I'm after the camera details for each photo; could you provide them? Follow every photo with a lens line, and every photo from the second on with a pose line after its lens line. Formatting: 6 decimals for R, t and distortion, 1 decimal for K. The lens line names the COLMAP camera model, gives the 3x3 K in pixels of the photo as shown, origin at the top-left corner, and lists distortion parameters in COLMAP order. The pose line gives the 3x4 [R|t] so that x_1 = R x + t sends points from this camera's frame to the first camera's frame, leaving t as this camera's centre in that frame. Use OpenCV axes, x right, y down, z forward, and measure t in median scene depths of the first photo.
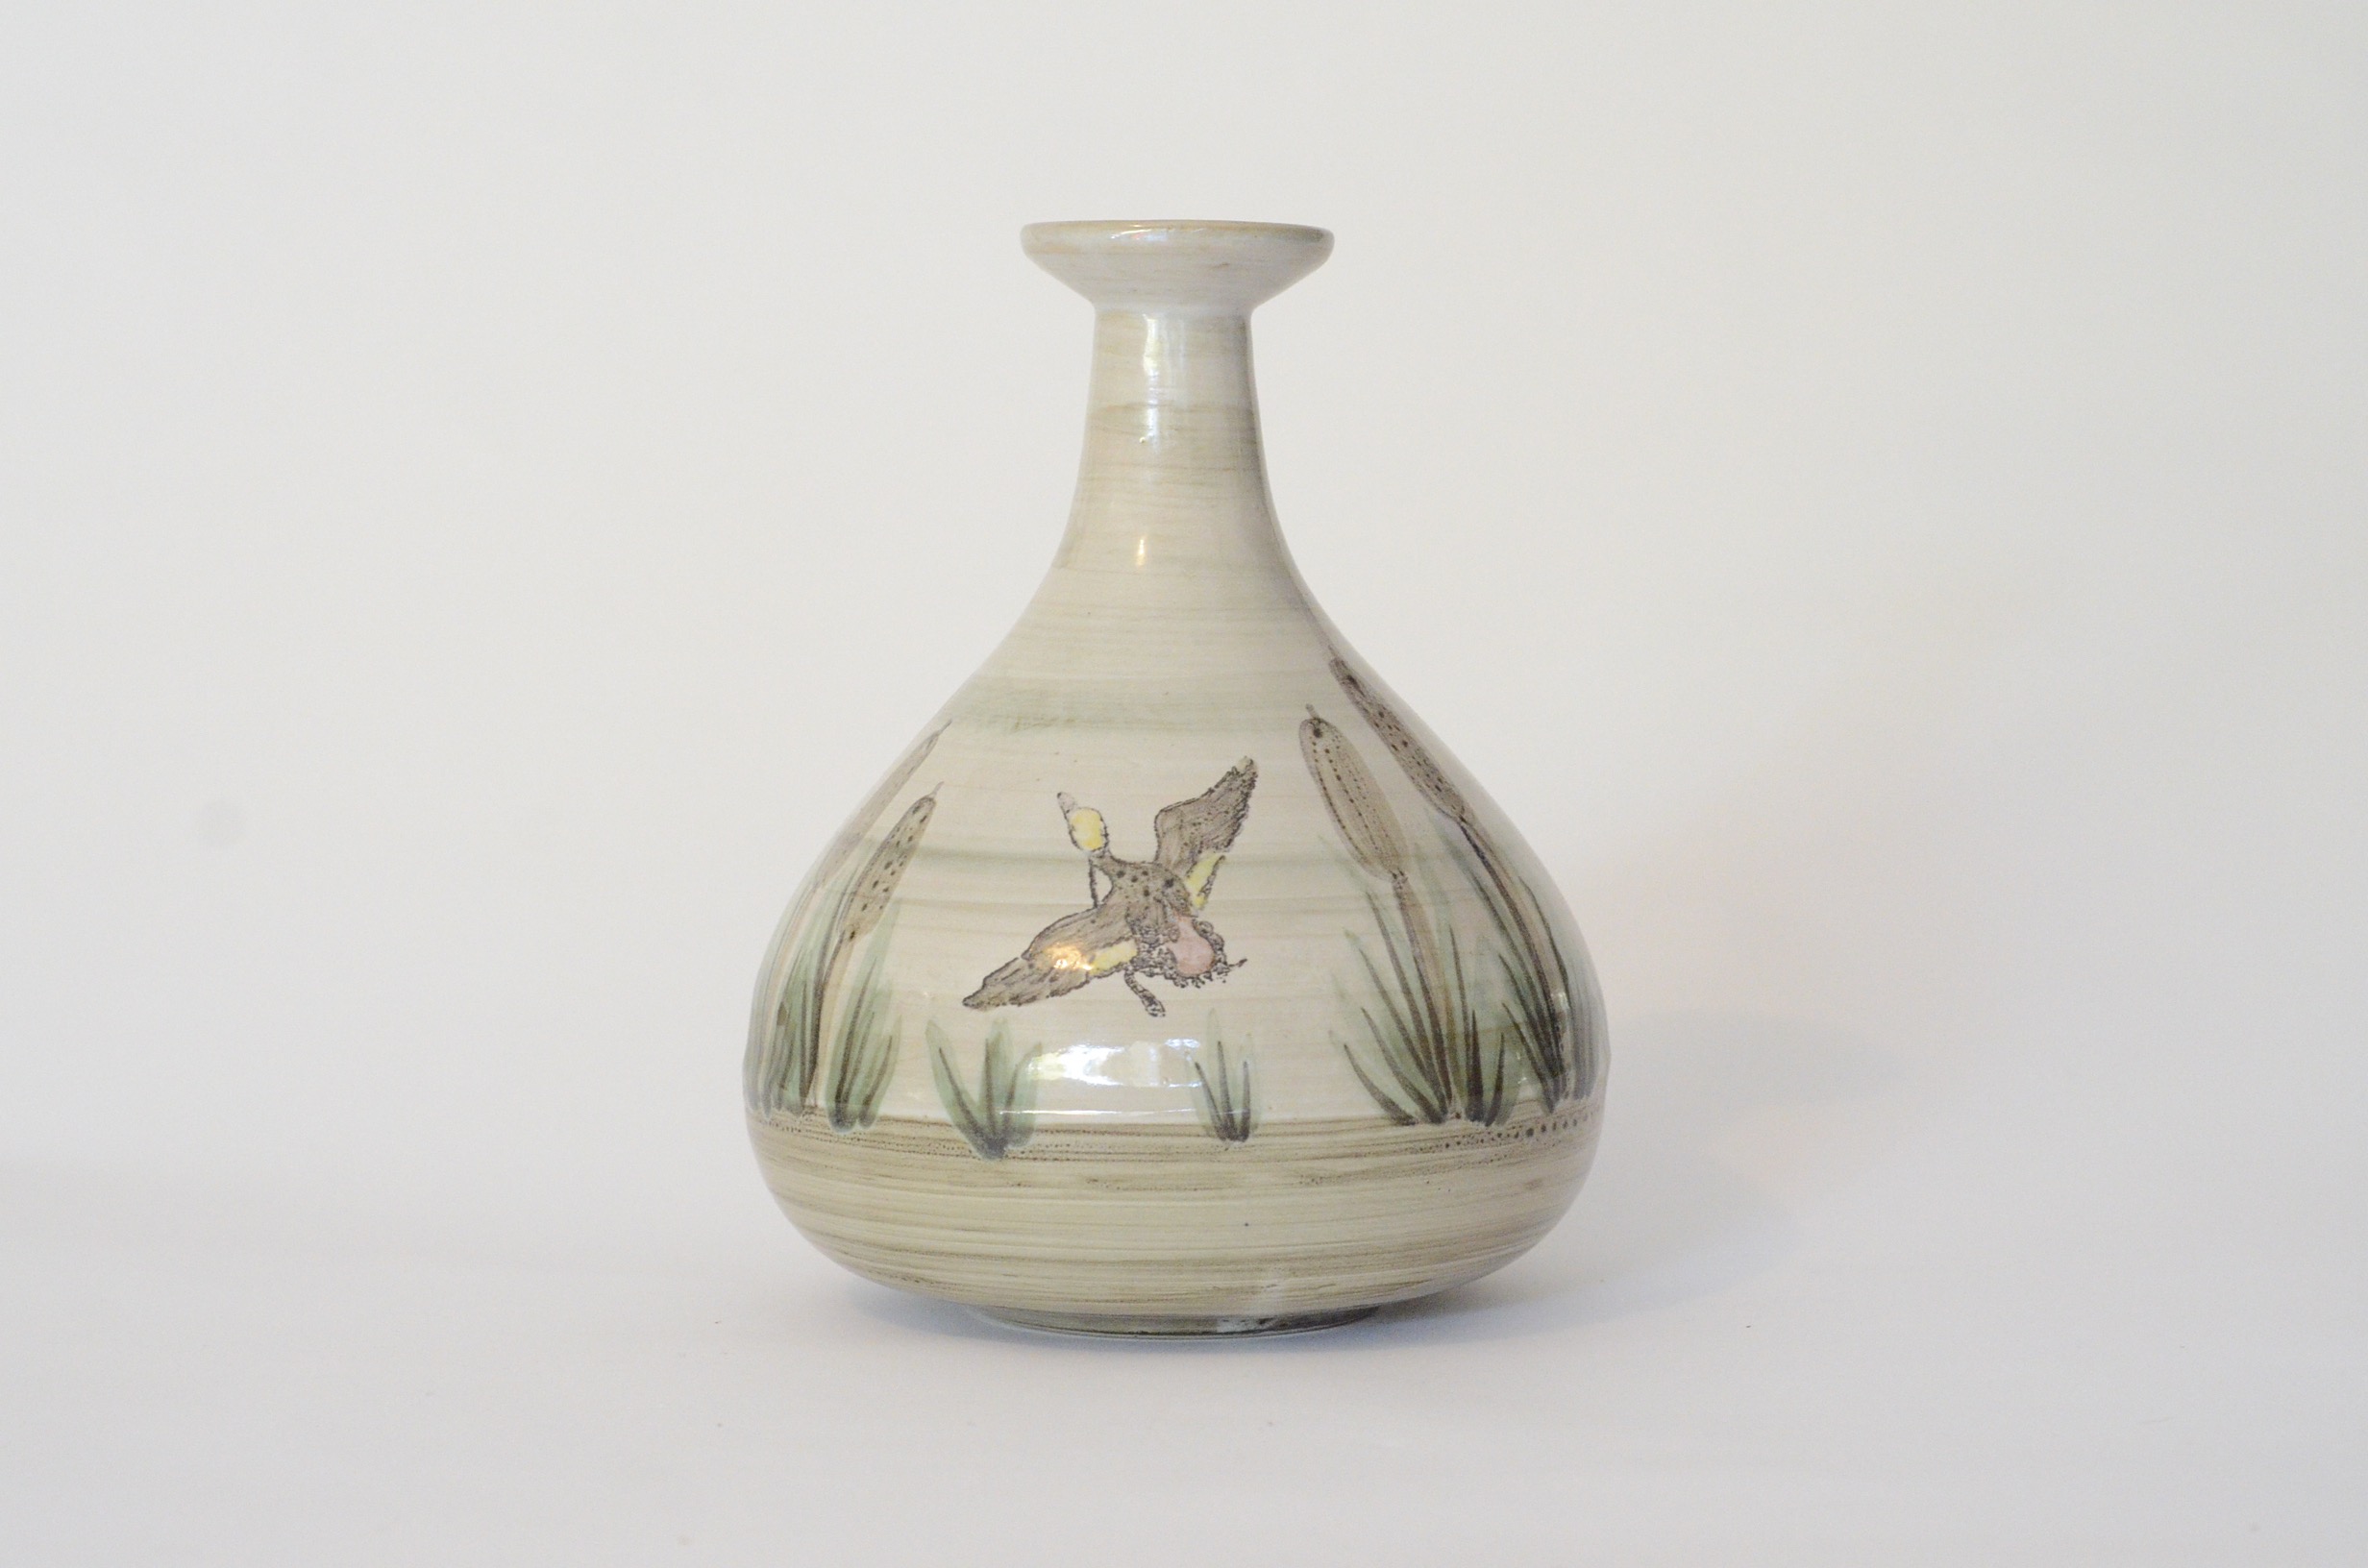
lens RADIAL K [[5226.4, 0, 1184.0], [0, 5226.4, 784.0], [0, 0, 1]] dist [0.013943, 0.021041]
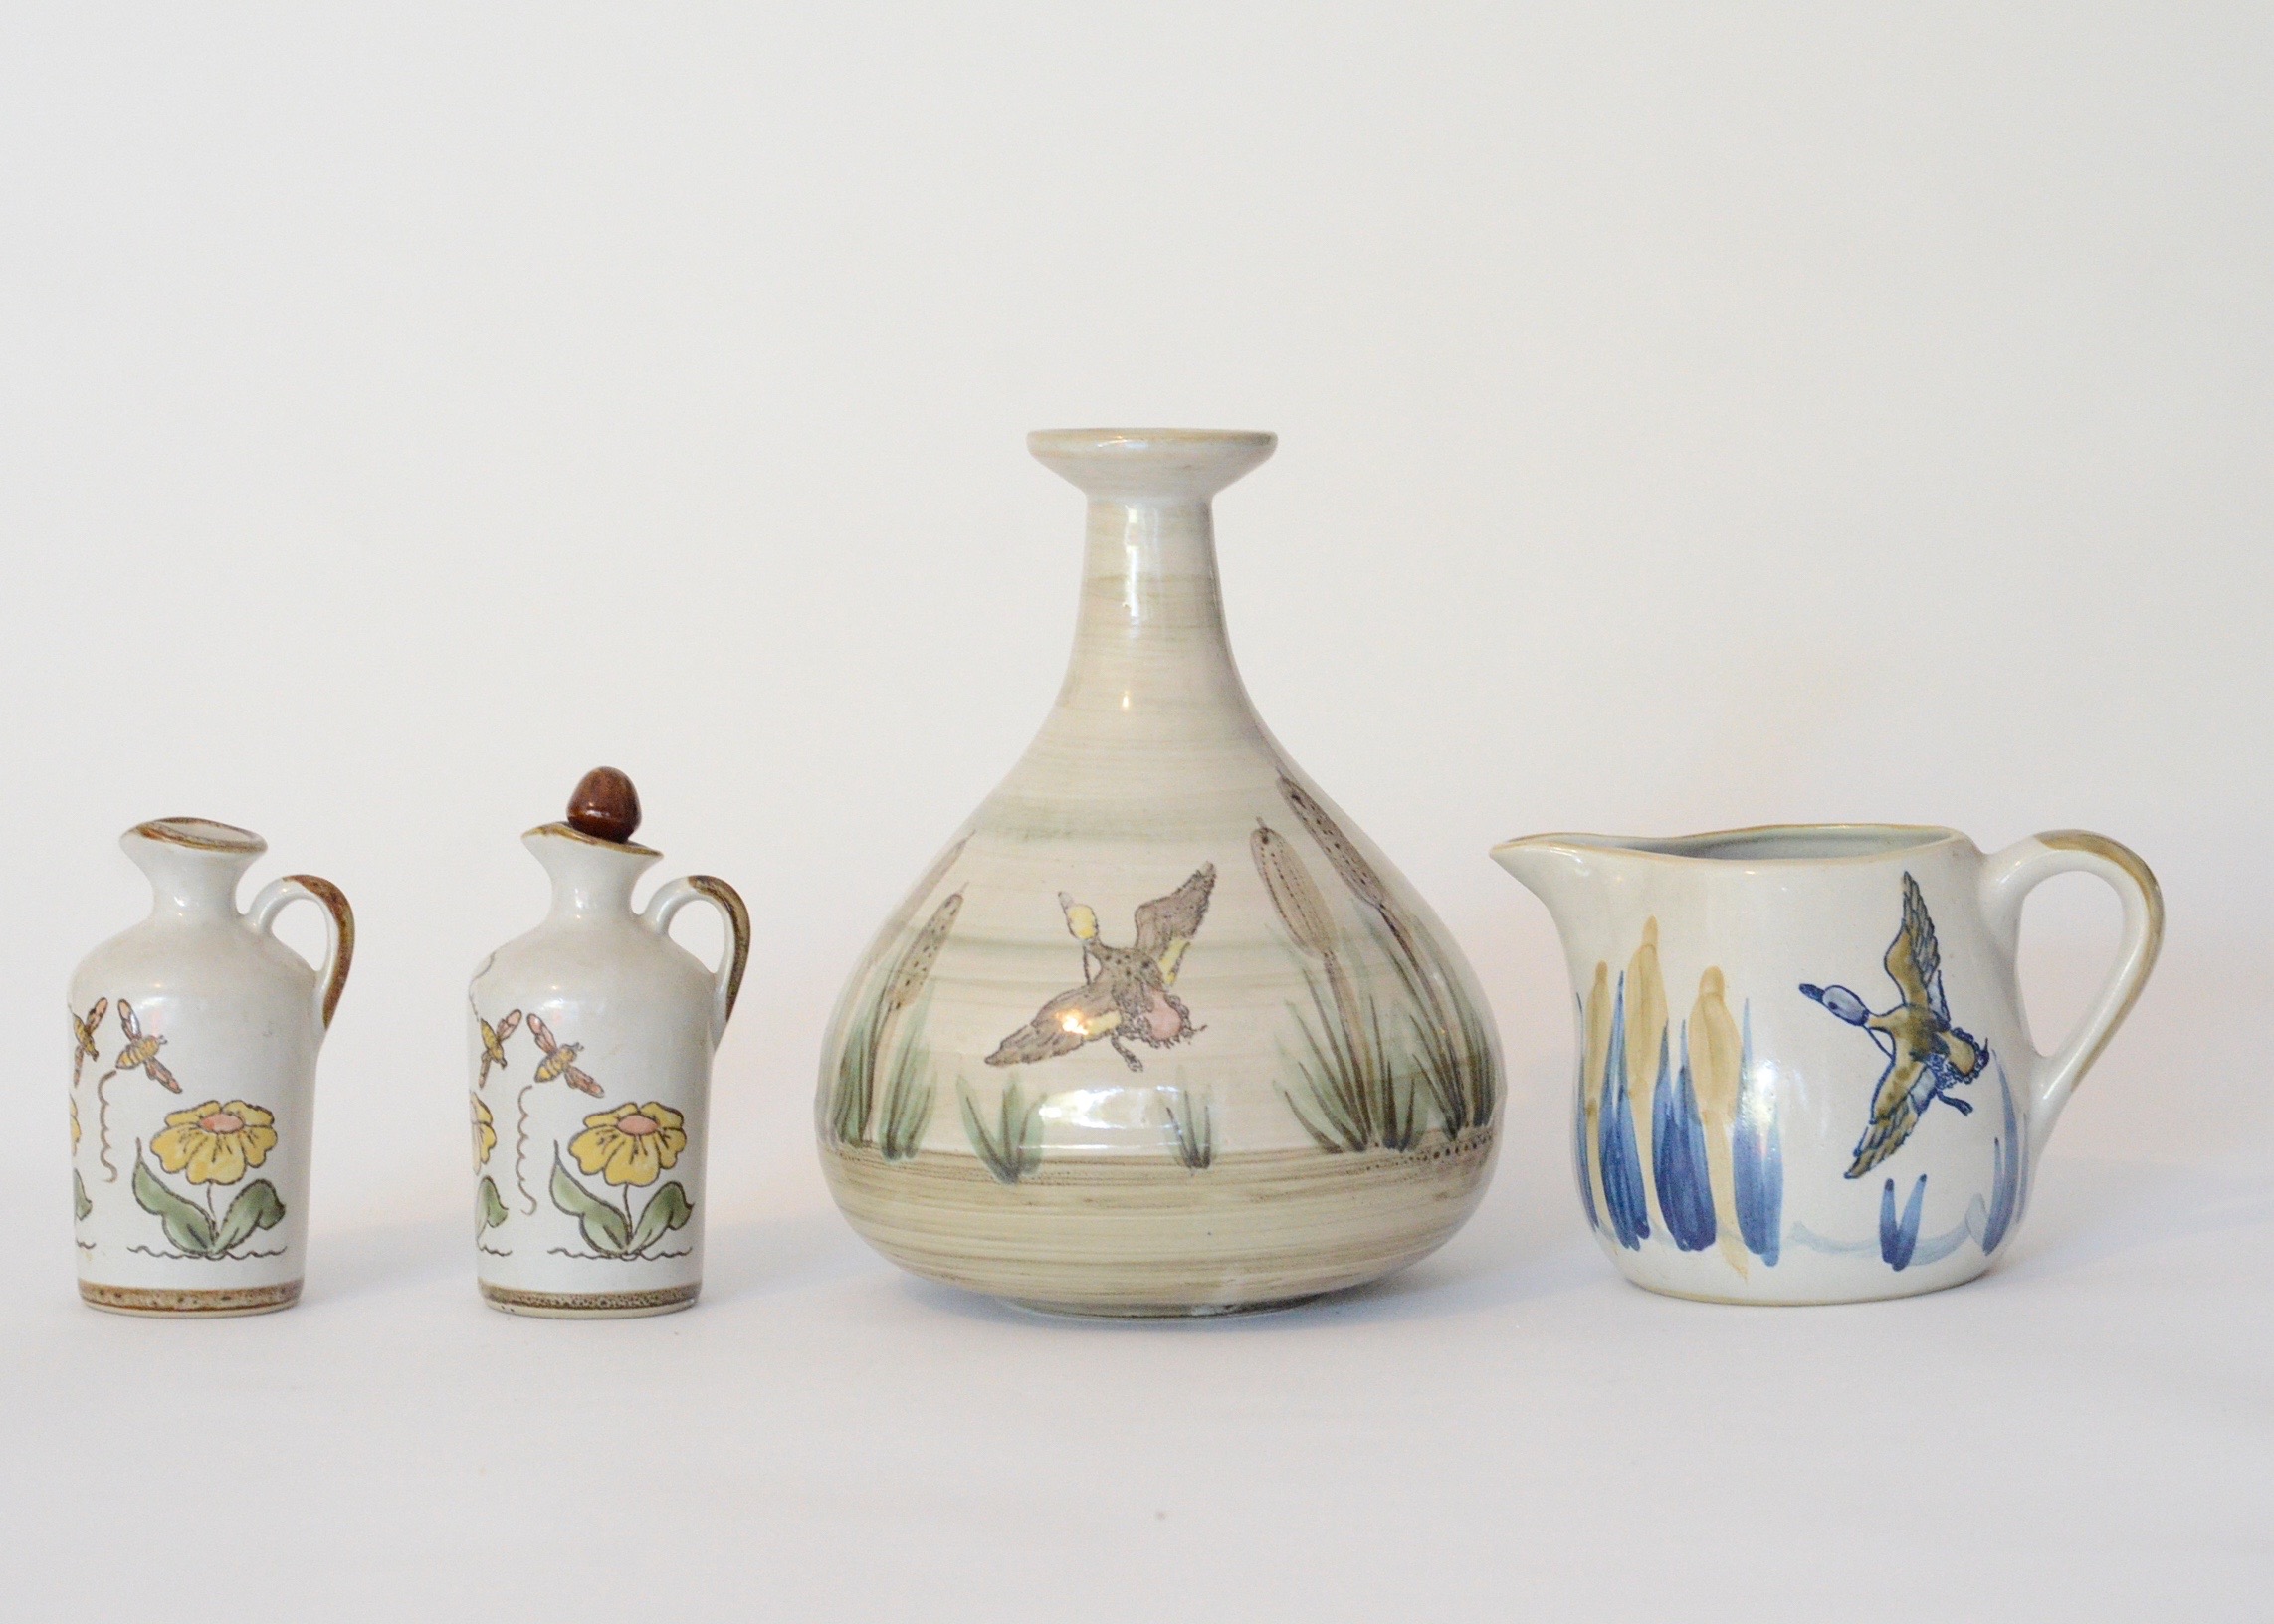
lens RADIAL K [[5085.5, 0, 1137.0], [0, 5085.5, 812.0], [0, 0, 1]] dist [-0.045390, -0.105895]
pose [[0.999660, -0.011628, -0.023352, 0.024052], [0.012018, 0.999790, 0.016624, -0.038423], [0.023154, -0.016899, 0.999589, -0.231840]]
